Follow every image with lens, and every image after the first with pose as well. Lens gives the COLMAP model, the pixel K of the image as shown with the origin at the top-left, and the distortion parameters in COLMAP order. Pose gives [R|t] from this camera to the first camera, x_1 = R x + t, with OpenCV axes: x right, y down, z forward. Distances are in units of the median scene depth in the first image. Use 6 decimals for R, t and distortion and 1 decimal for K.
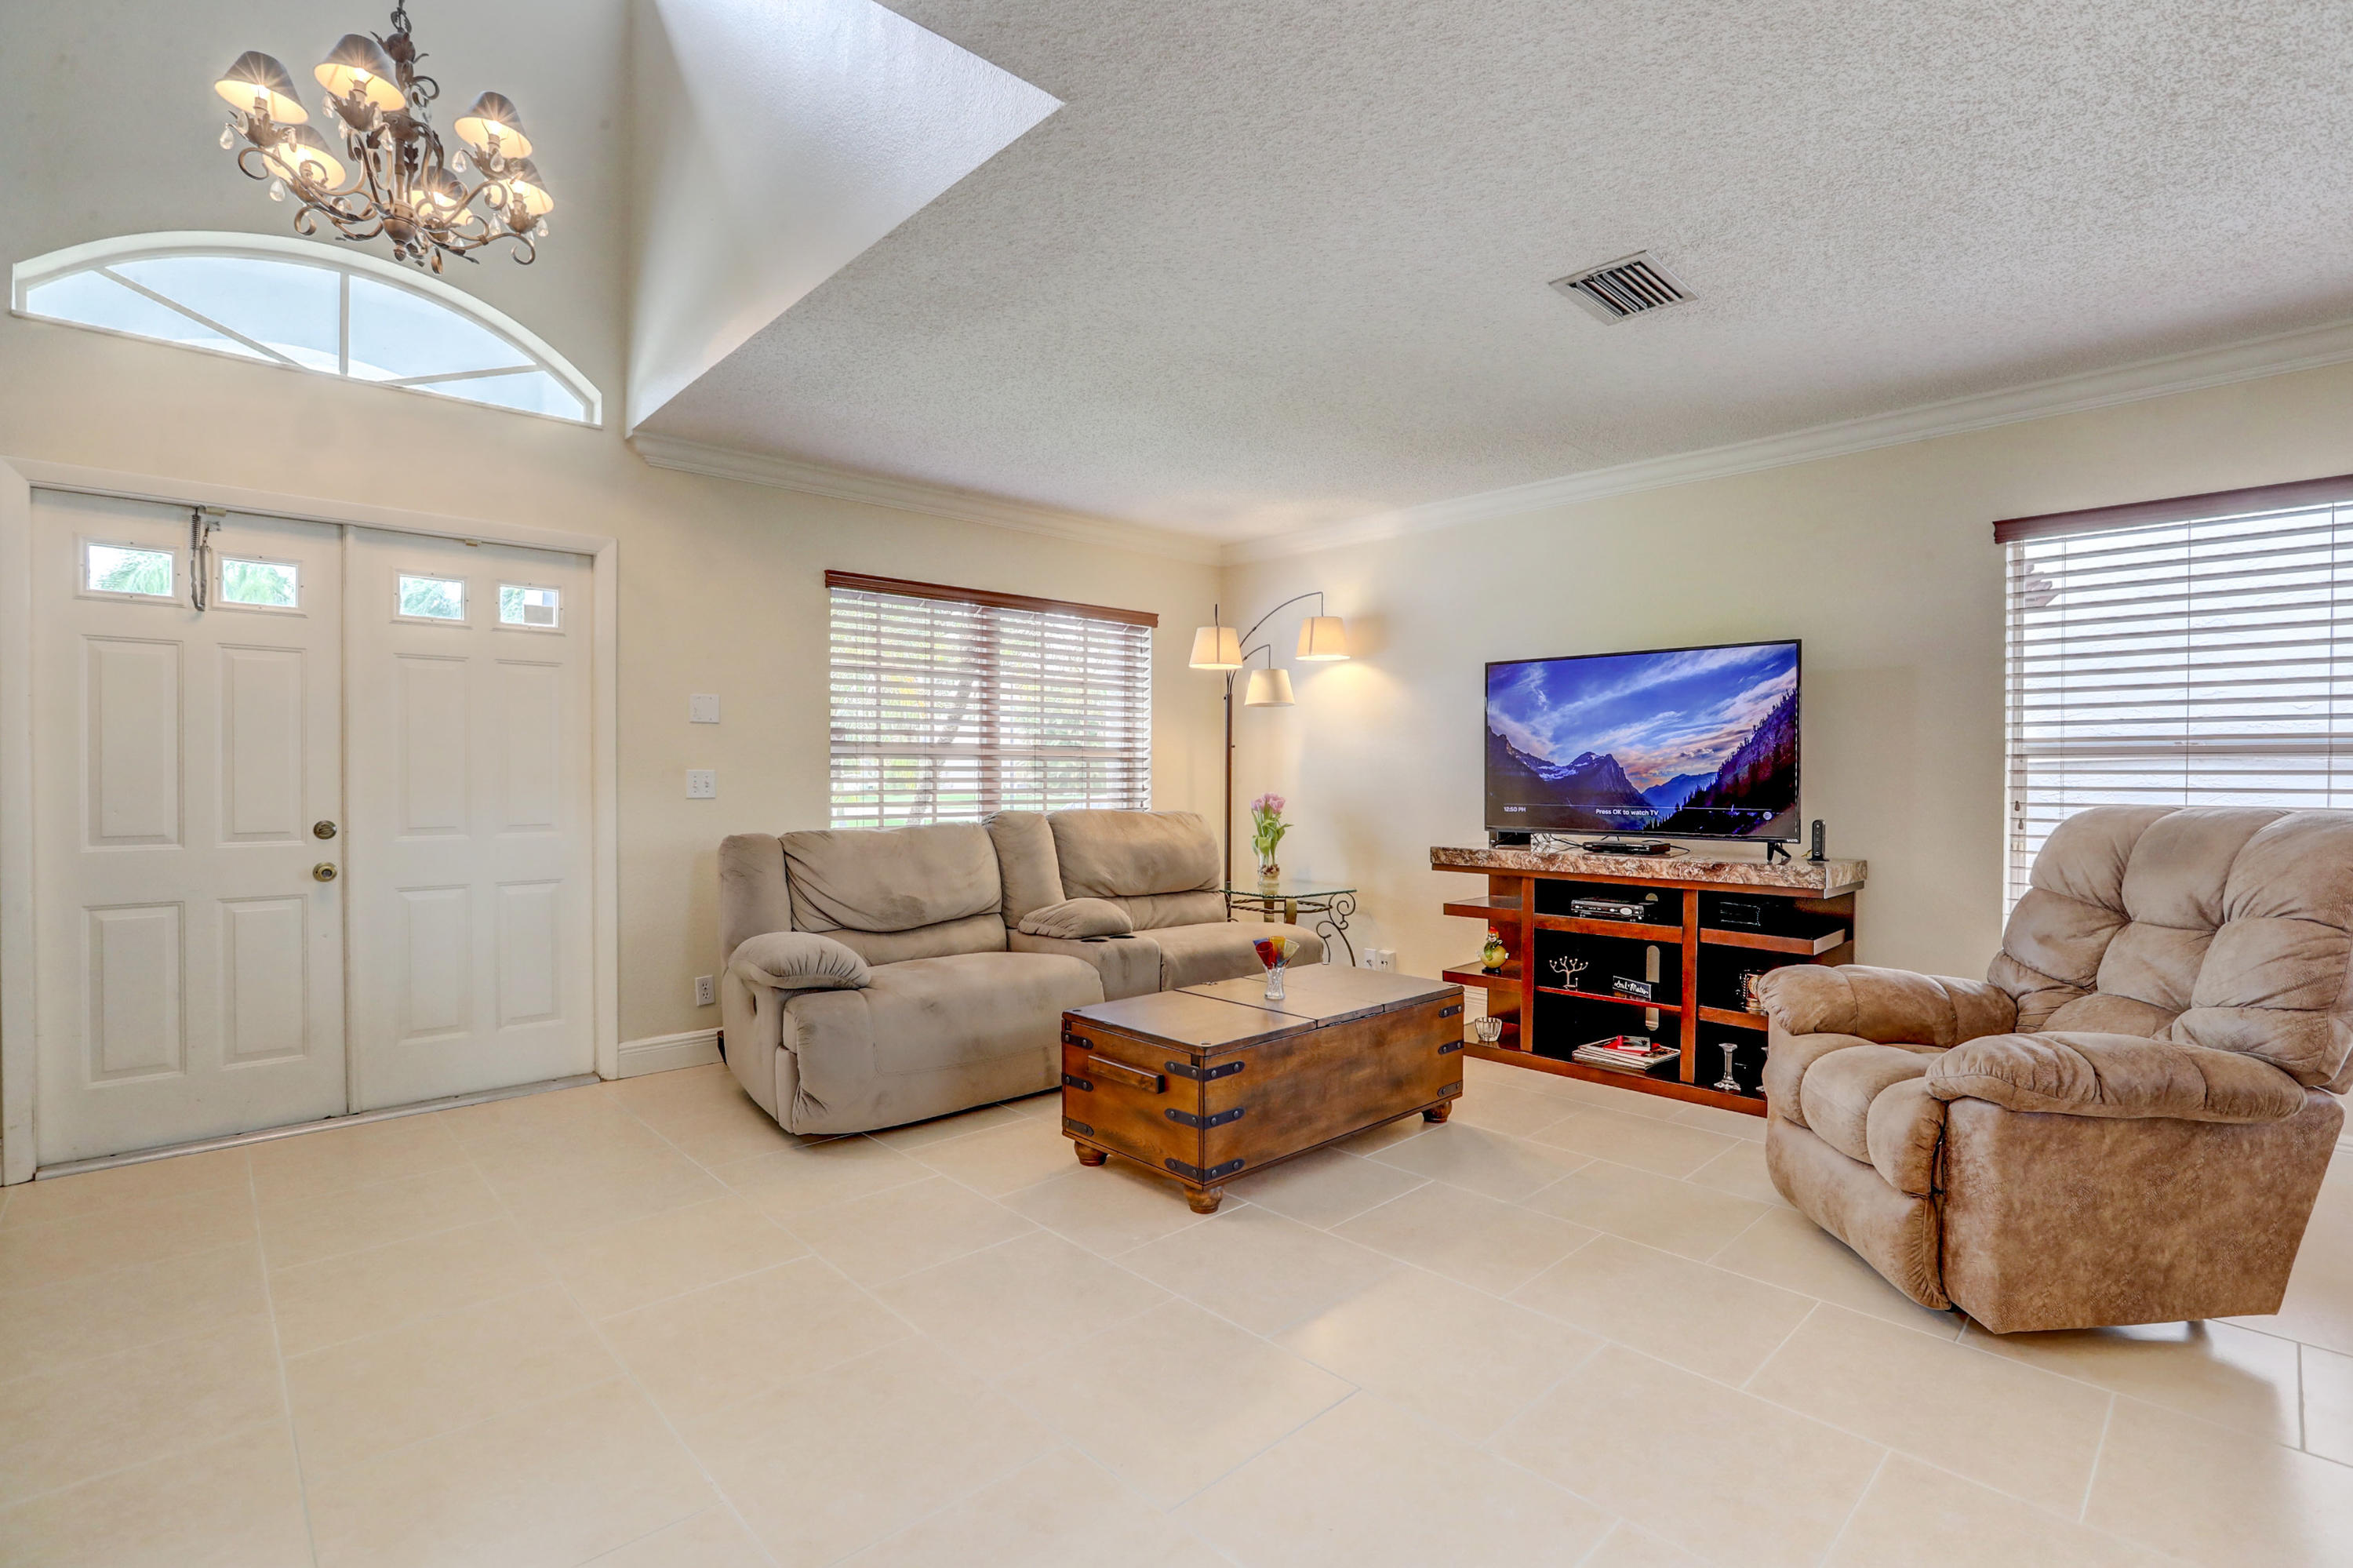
lens RADIAL K [[1101.6, 0, 1174.3], [0, 1101.6, 761.9], [0, 0, 1]] dist [-0.041965, 0.014380]
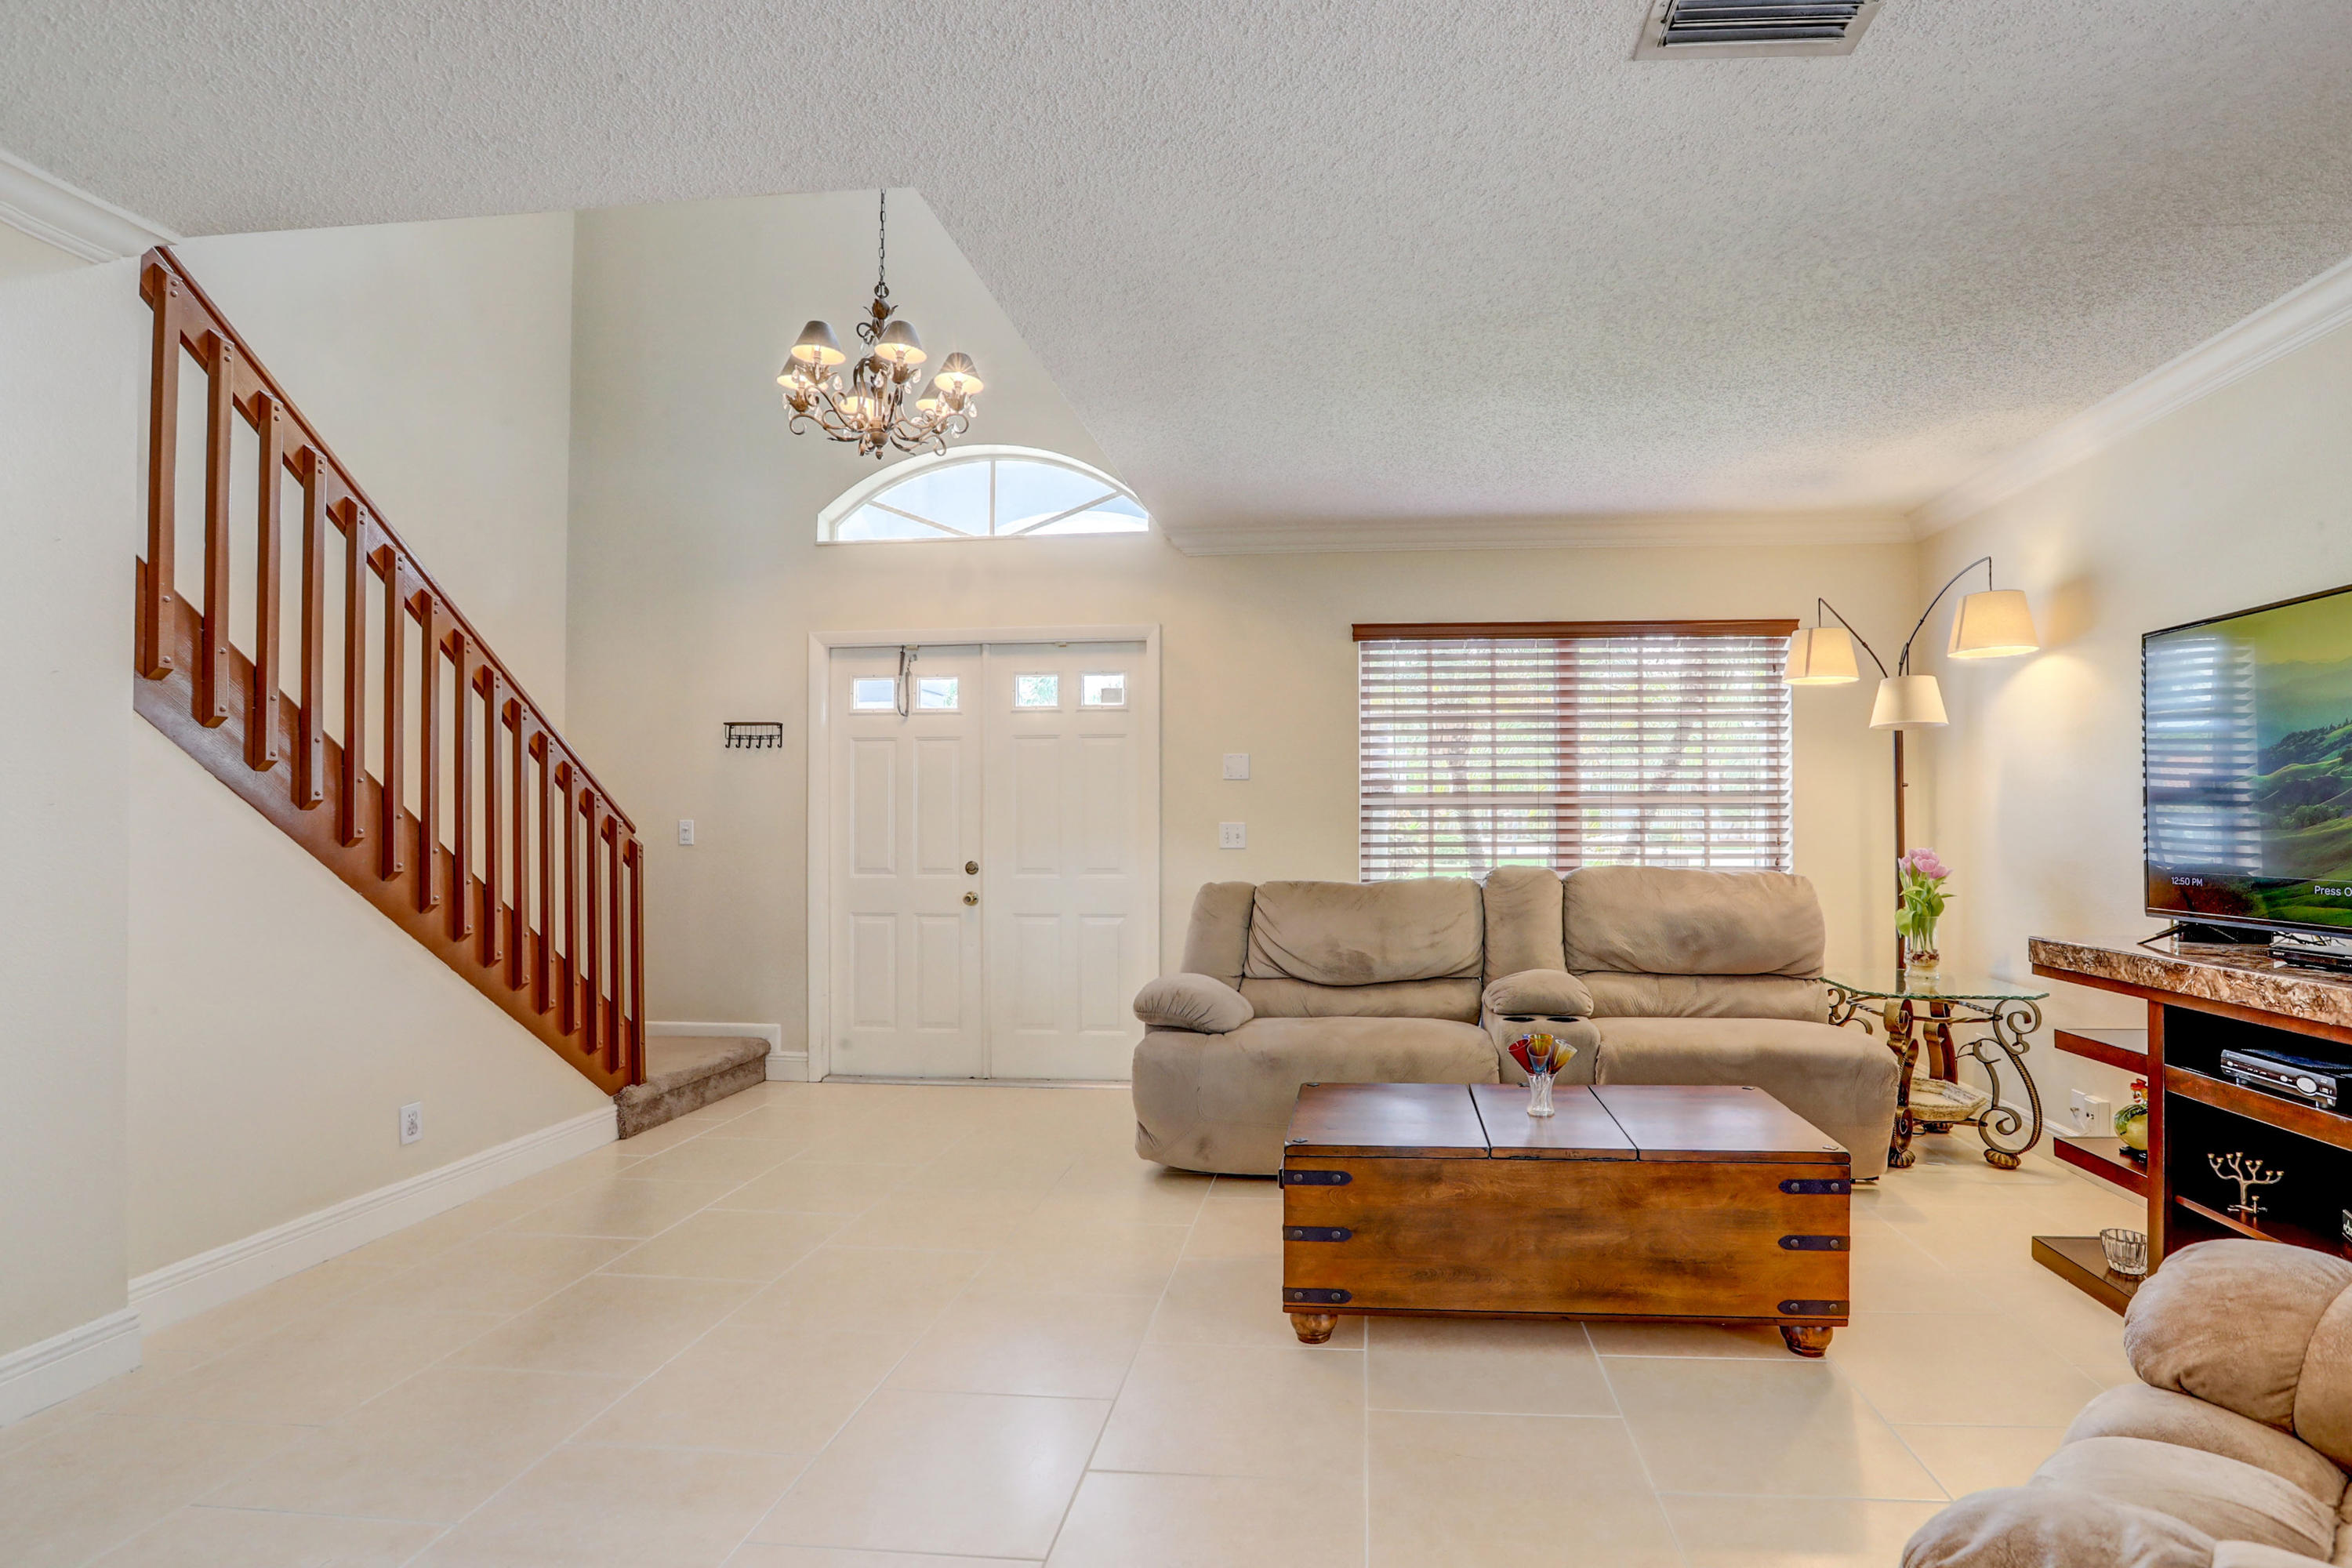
lens RADIAL K [[1101.0, 0, 1189.8], [0, 1101.0, 805.2], [0, 0, 1]] dist [-0.041965, 0.014380]
pose [[0.666408, -0.017897, -0.745372, 0.397406], [0.011353, 0.999840, -0.013856, 0.004922], [0.745501, 0.000771, 0.666504, 0.242050]]
